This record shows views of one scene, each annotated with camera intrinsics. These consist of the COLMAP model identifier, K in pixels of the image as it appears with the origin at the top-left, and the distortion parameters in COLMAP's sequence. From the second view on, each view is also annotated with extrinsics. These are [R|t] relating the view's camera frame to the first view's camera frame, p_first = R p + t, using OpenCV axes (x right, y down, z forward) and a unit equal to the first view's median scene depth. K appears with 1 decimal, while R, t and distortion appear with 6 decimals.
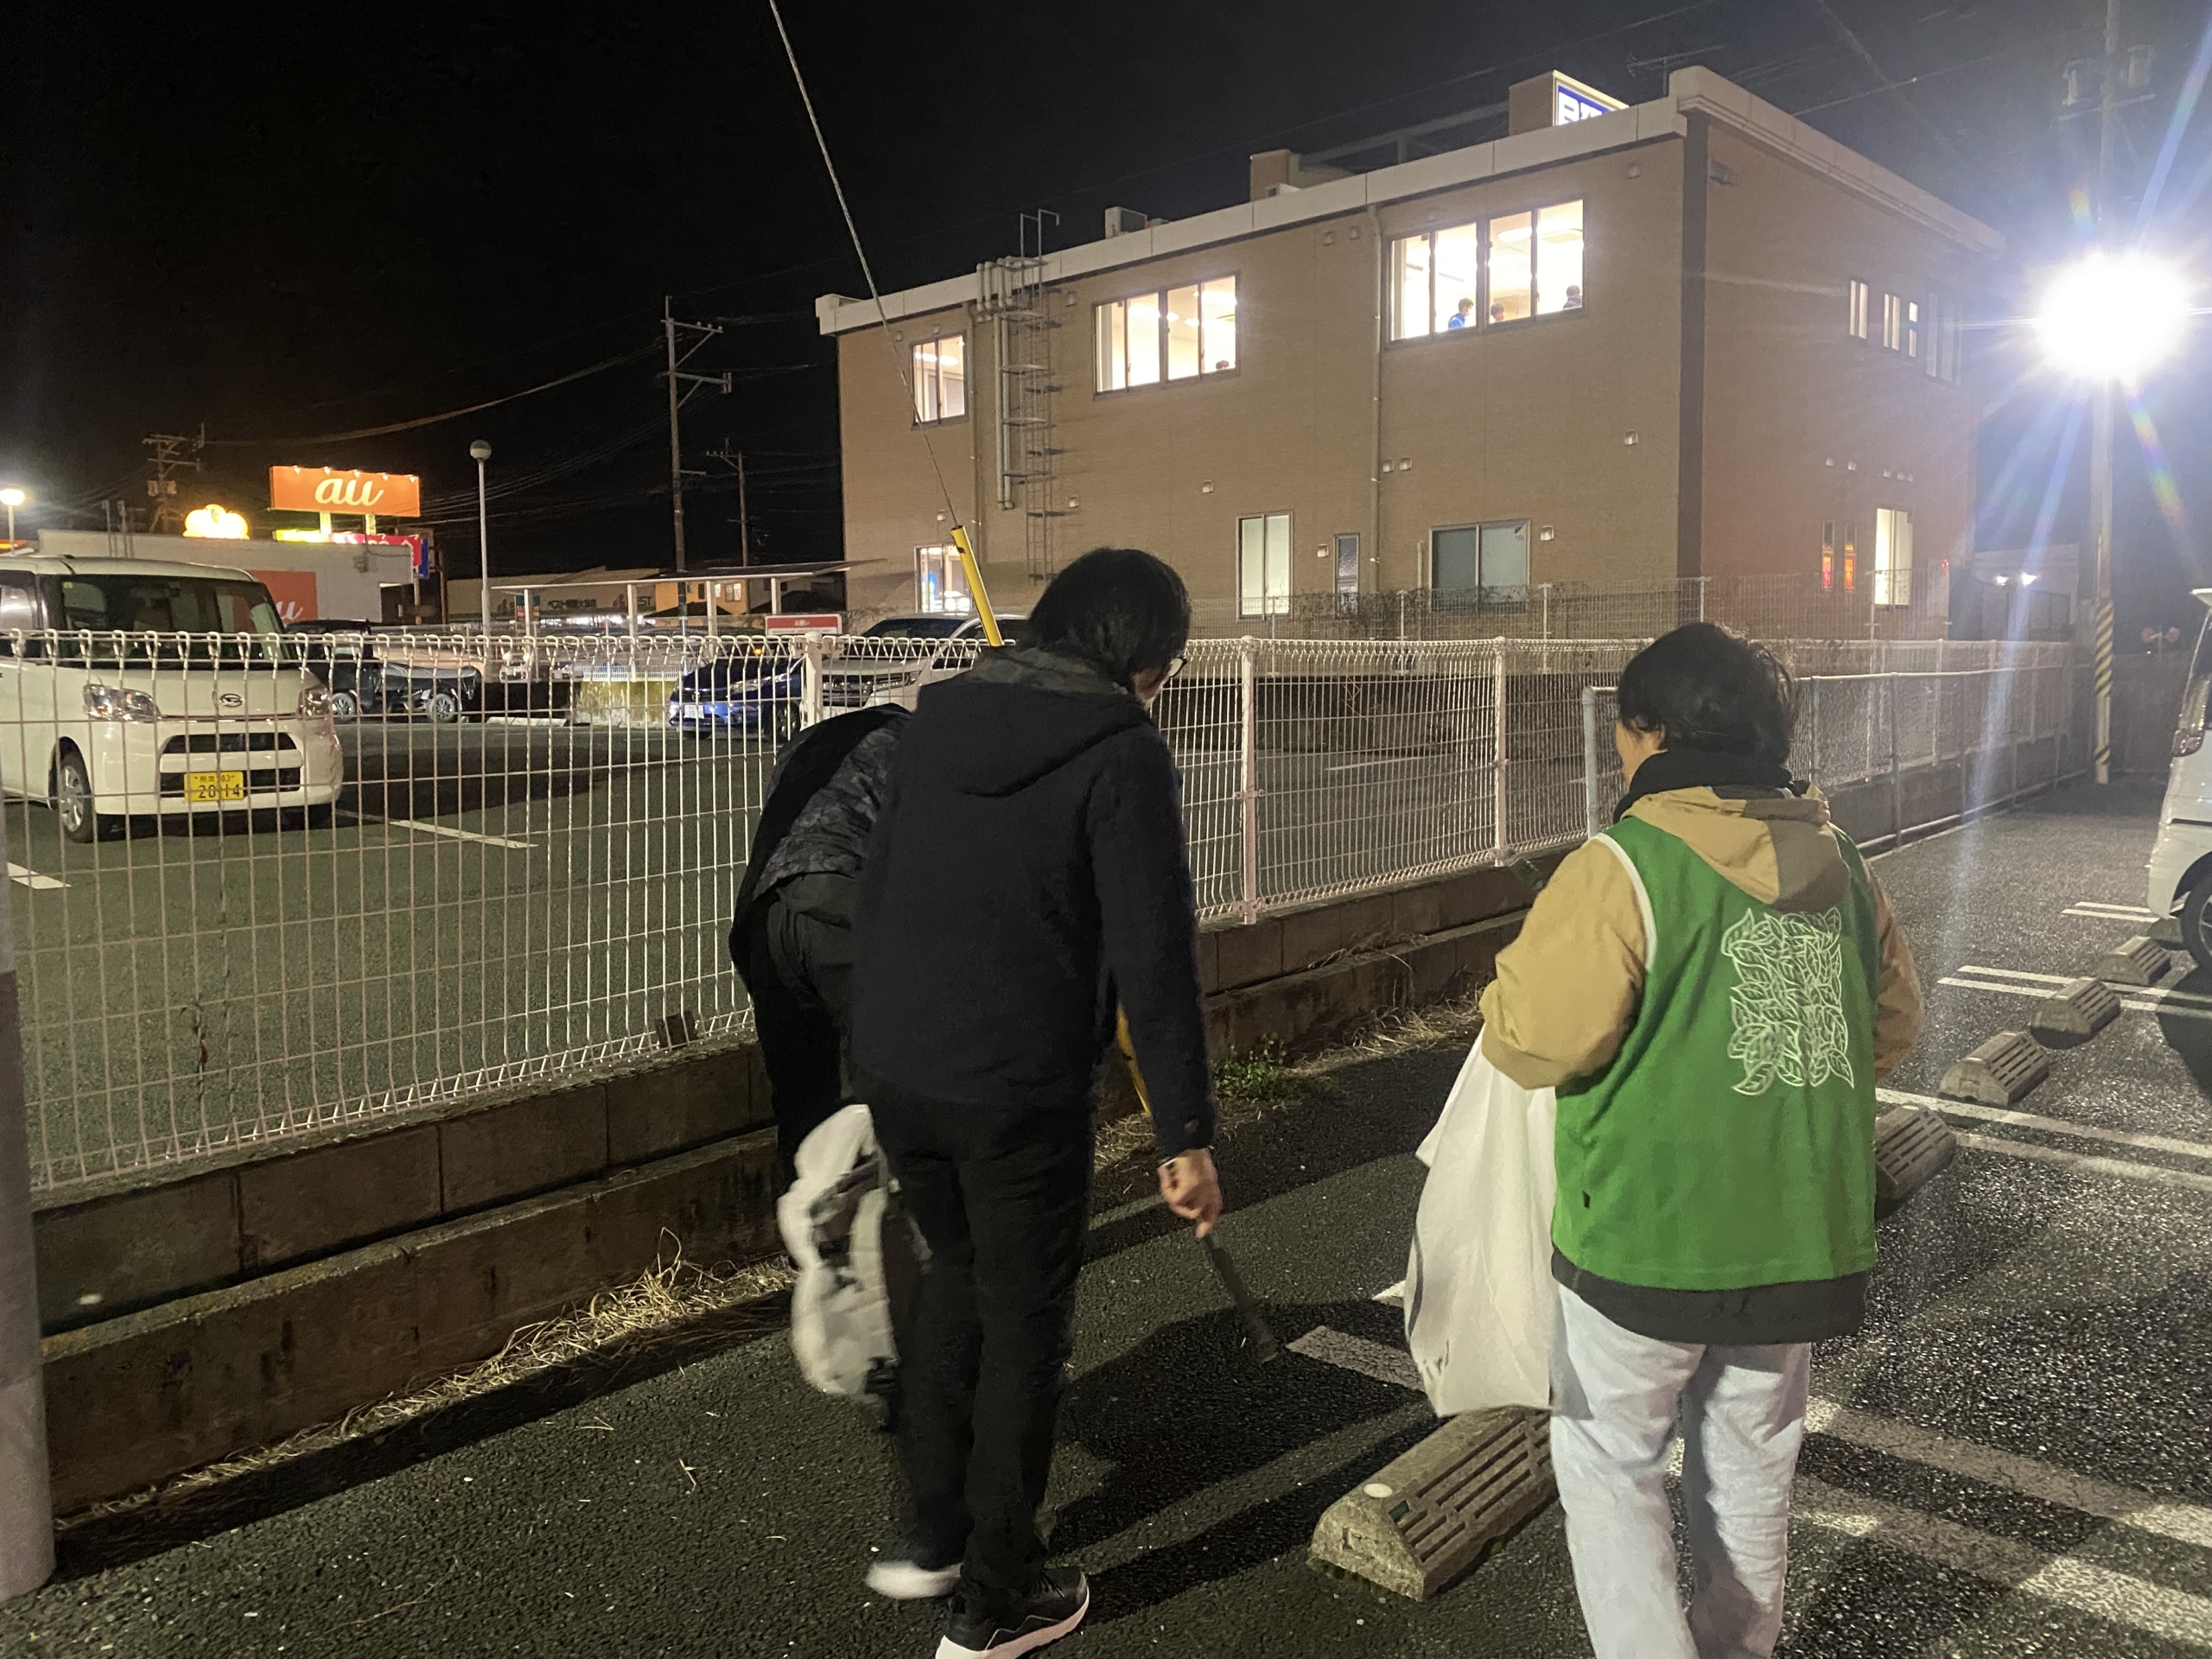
lens RADIAL K [[1659.0, 0, 1106.0], [0, 1659.0, 829.5], [0, 0, 1]] dist [0.021822, -0.028544]
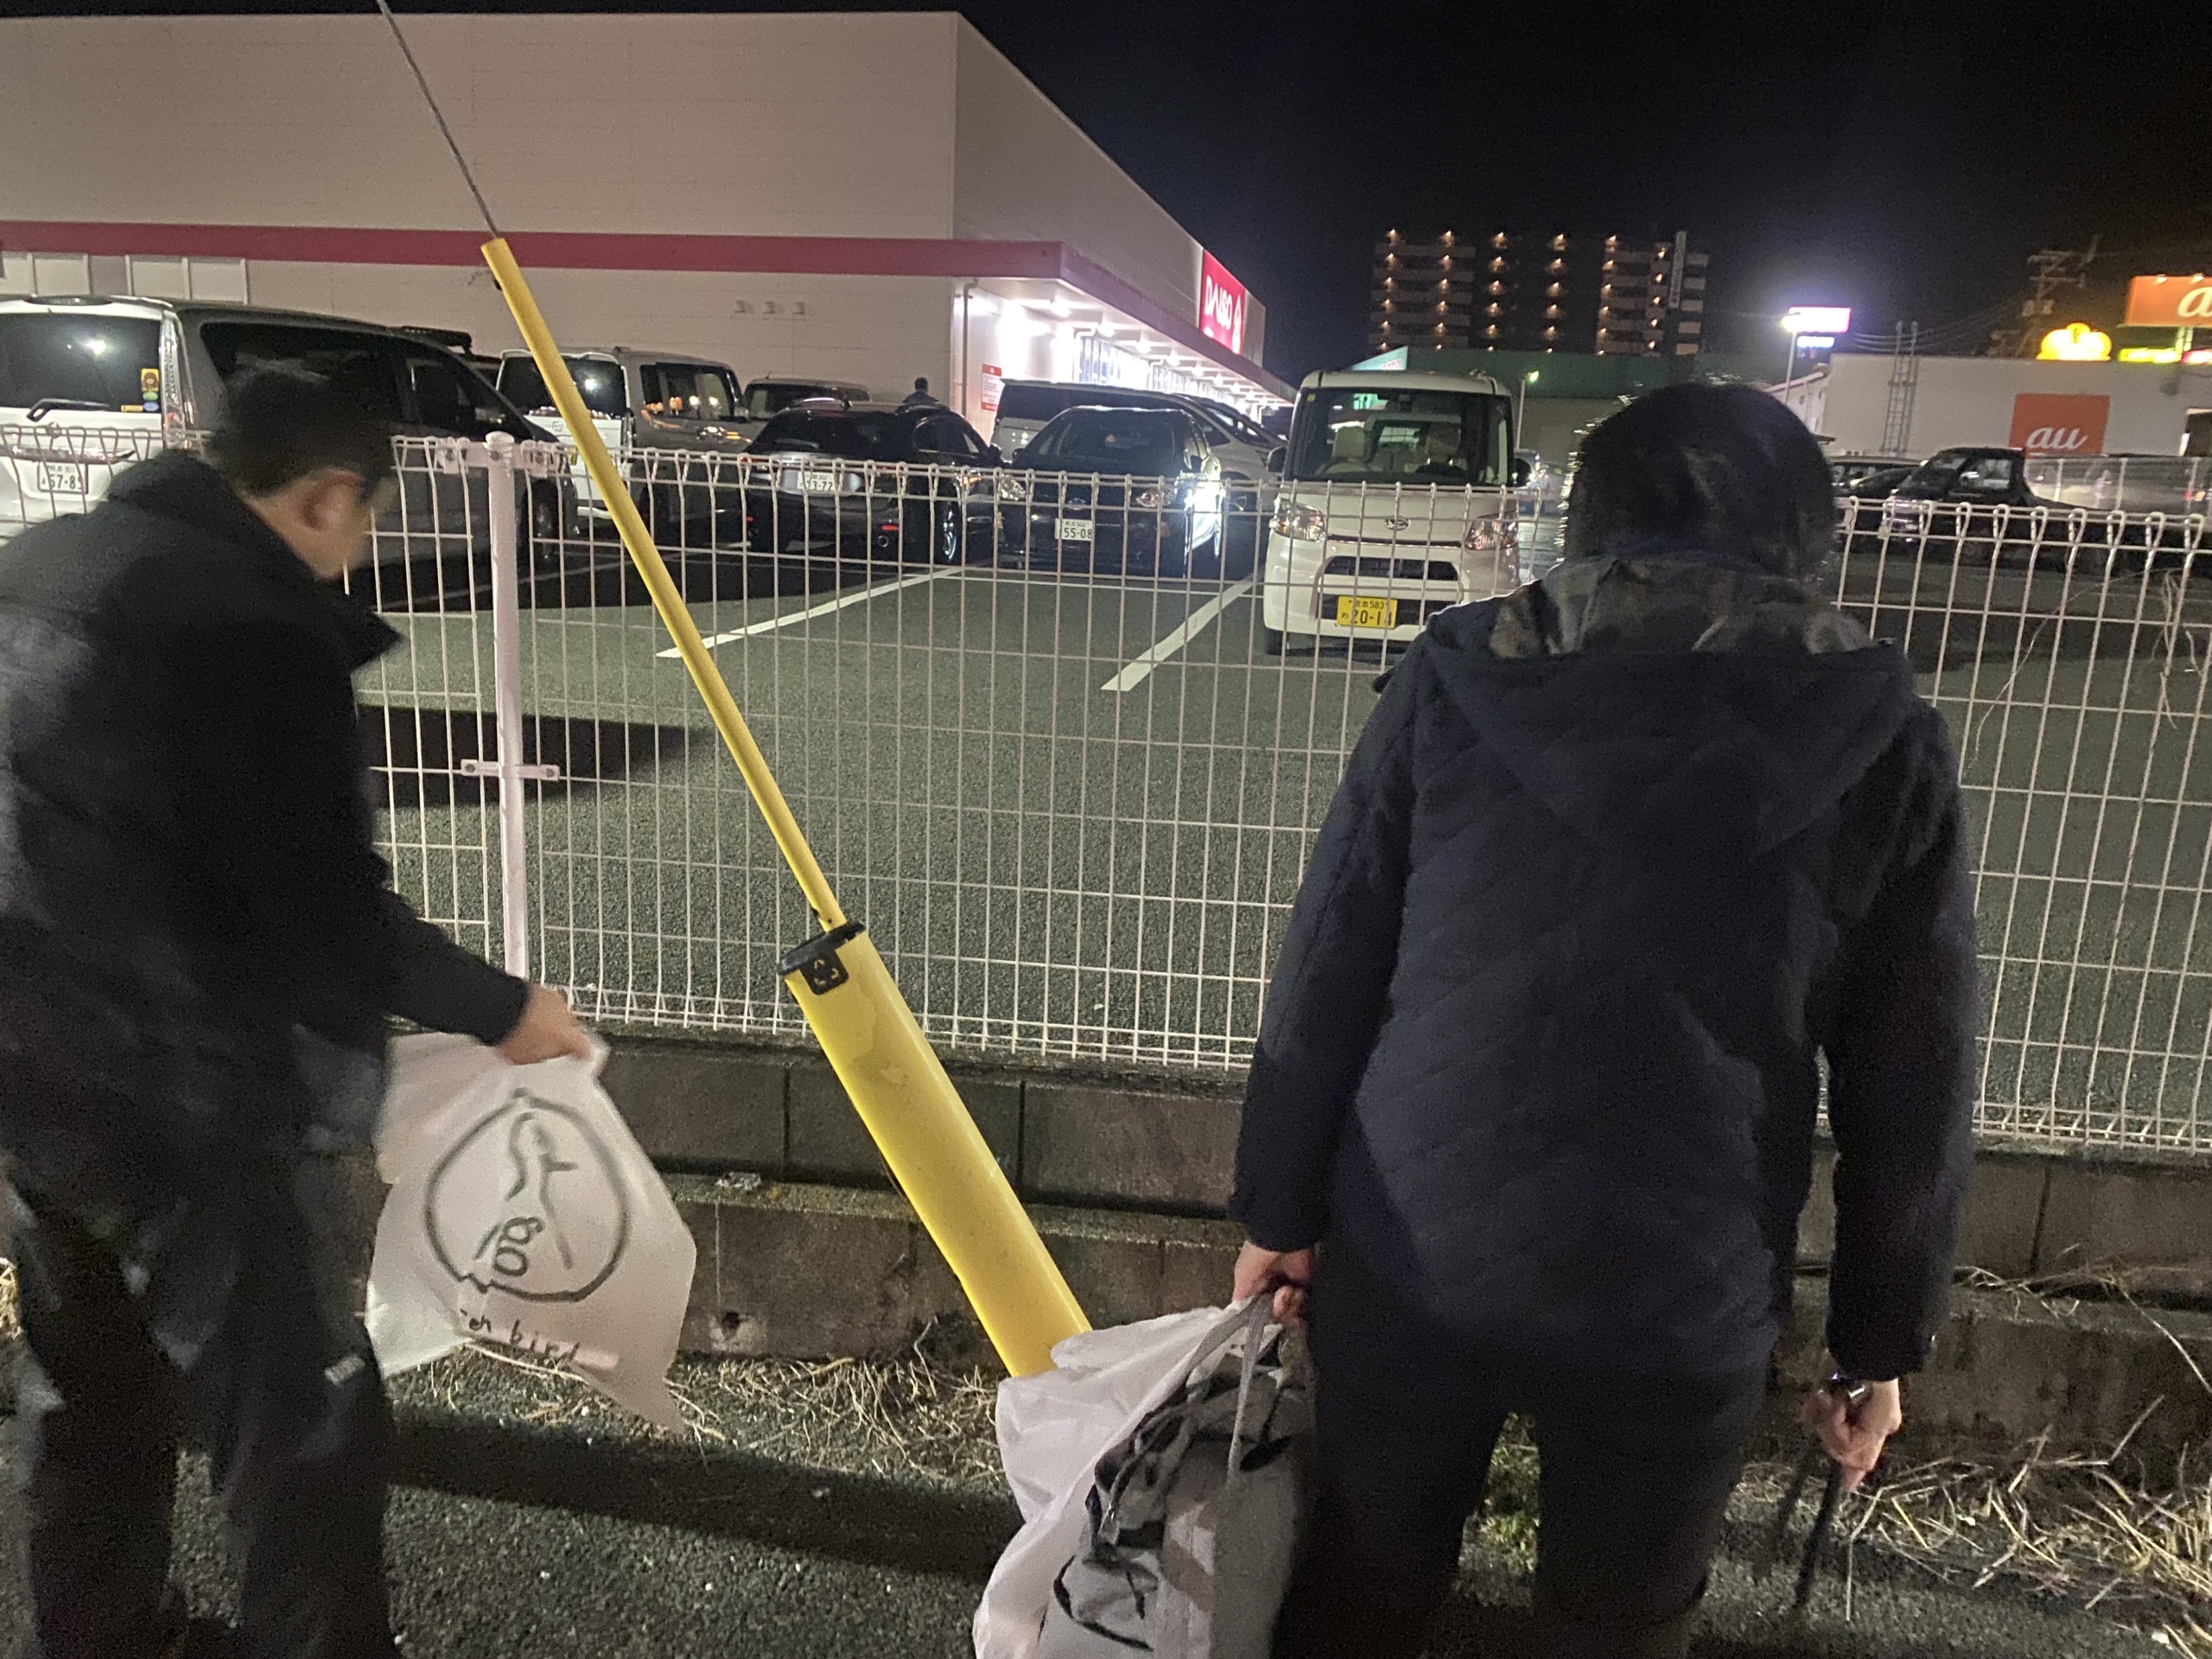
lens RADIAL K [[1659.0, 0, 1106.0], [0, 1659.0, 829.5], [0, 0, 1]] dist [0.021822, -0.028544]
pose [[0.510493, 0.214743, -0.832636, 0.110048], [-0.131098, 0.976431, 0.171452, -0.025302], [0.849830, 0.021632, 0.526613, 0.196066]]
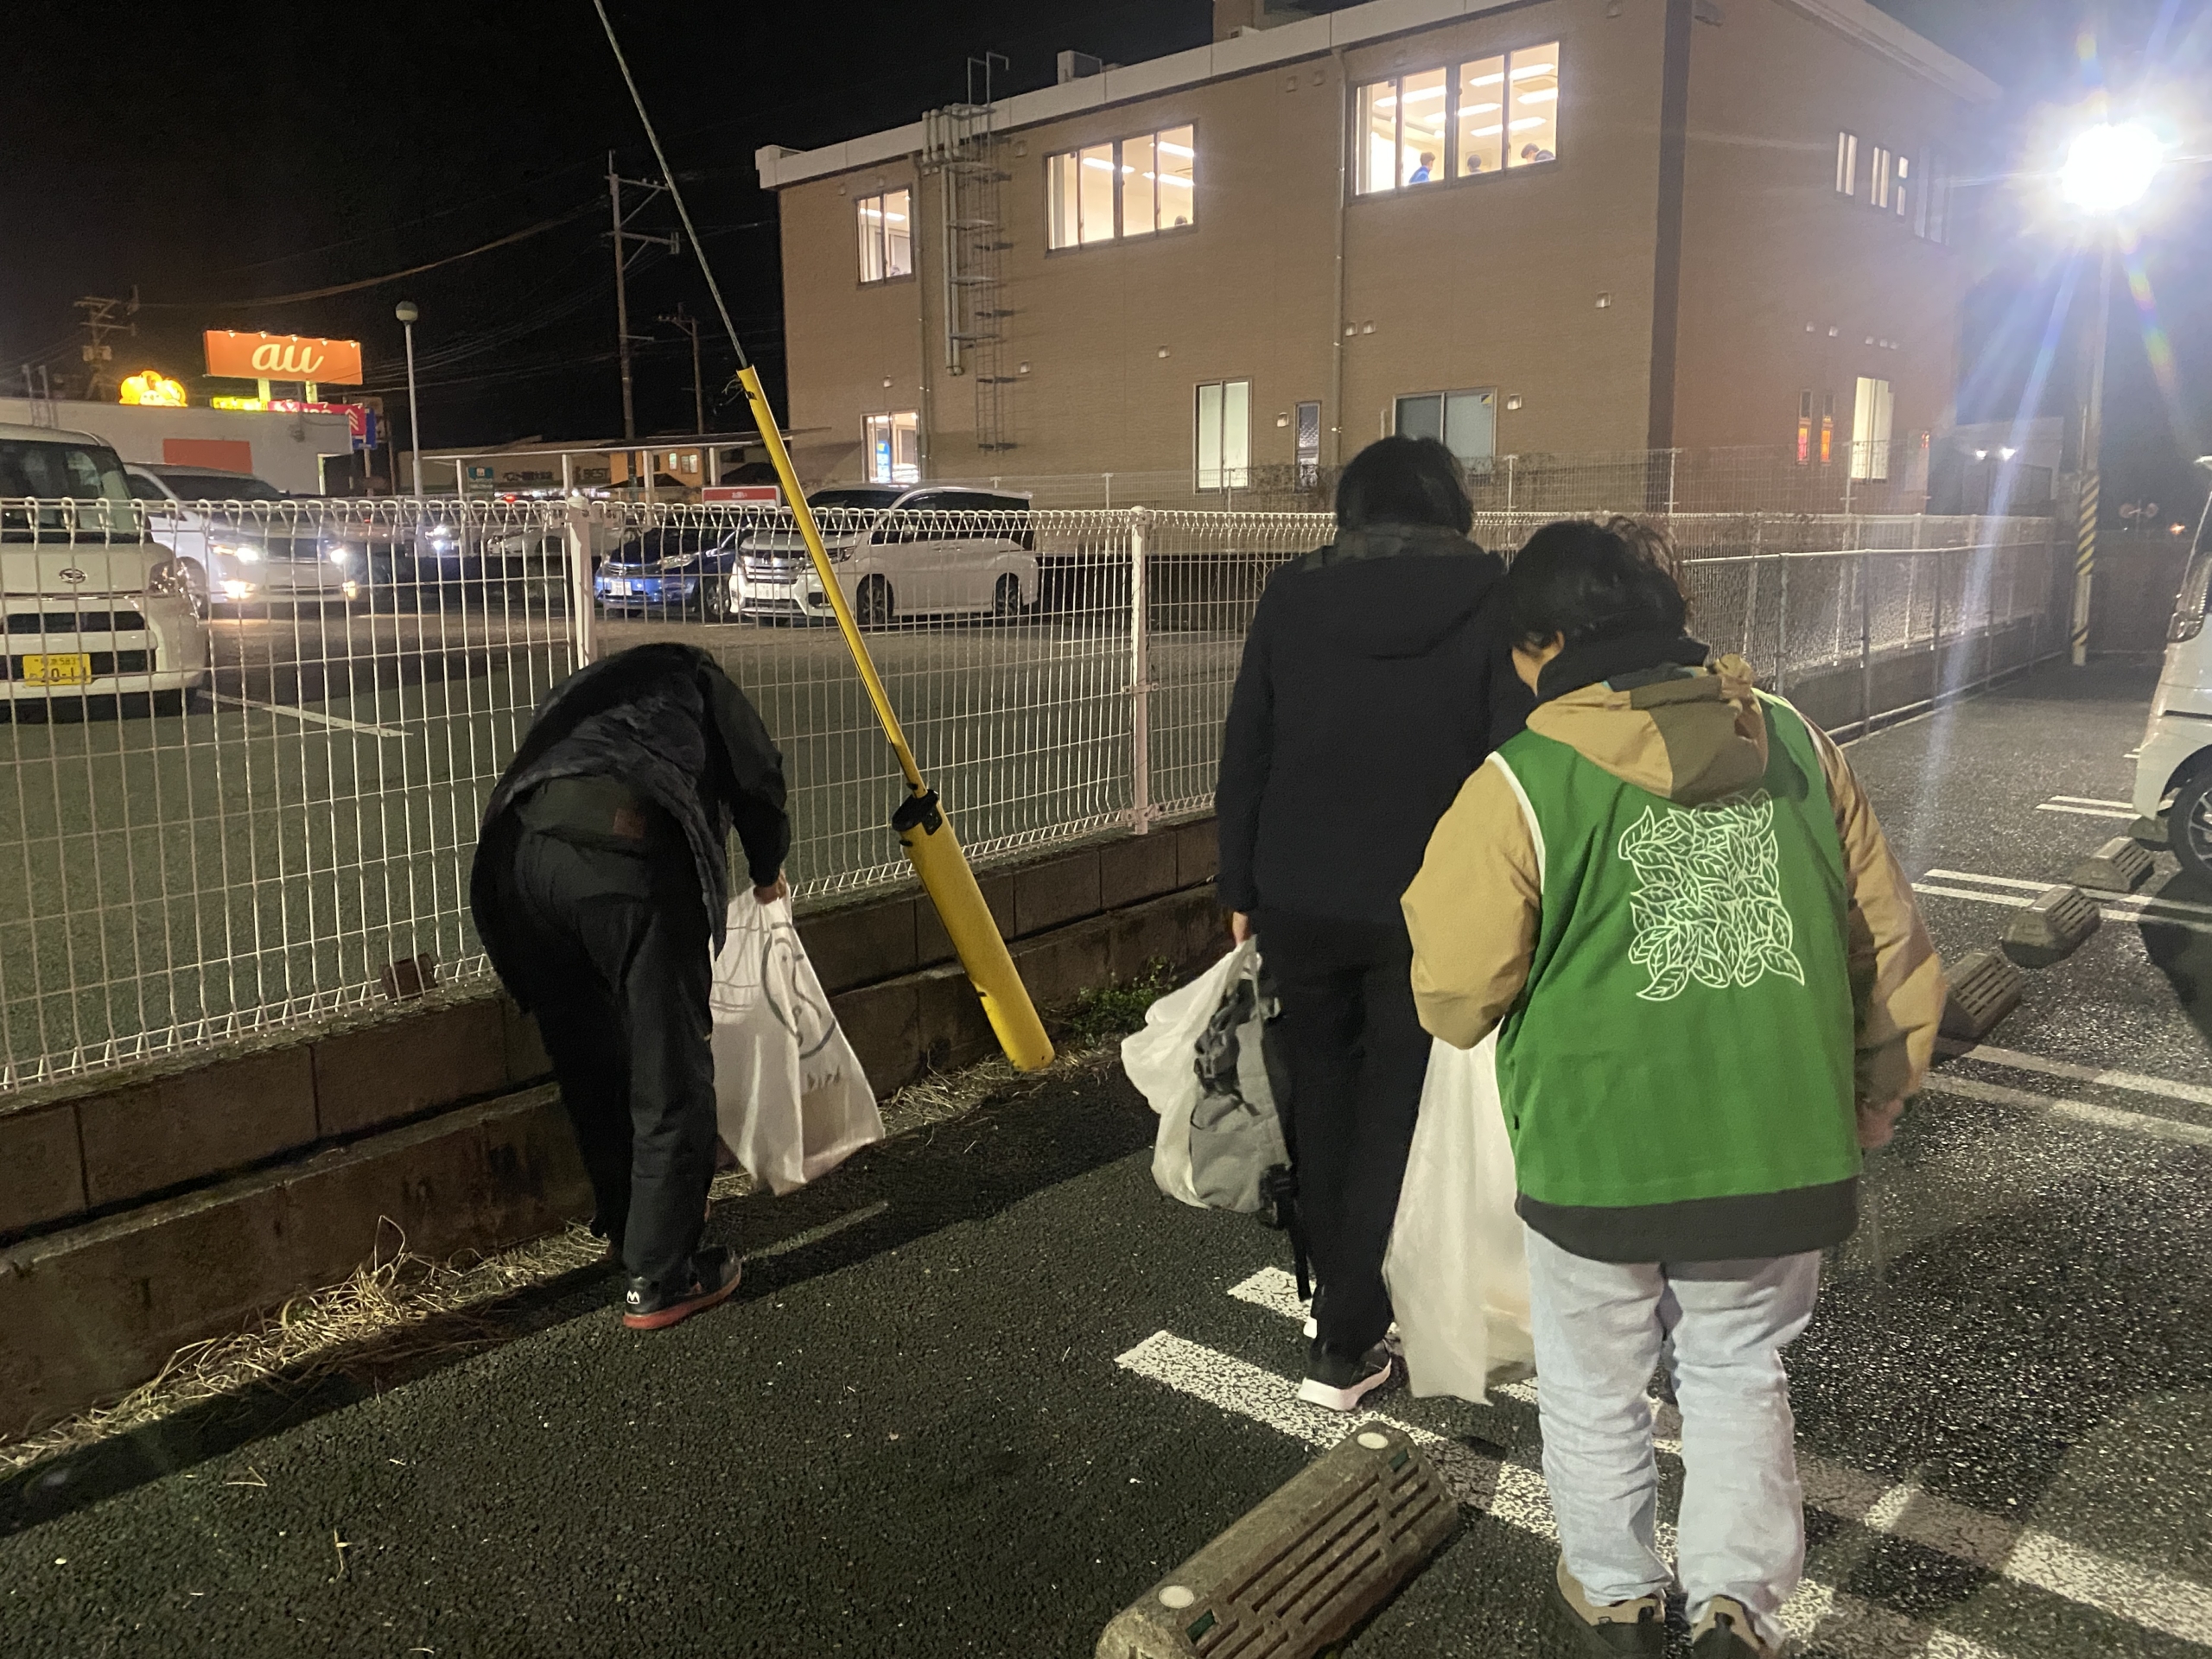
lens RADIAL K [[1658.7, 0, 1089.9], [0, 1658.7, 841.7], [0, 0, 1]] dist [0.005986, -0.002369]
pose [[0.999967, 0.000398, 0.008075, 0.016936], [-0.001051, 0.996713, 0.081012, -0.003356], [-0.008016, -0.081018, 0.996680, 0.035852]]
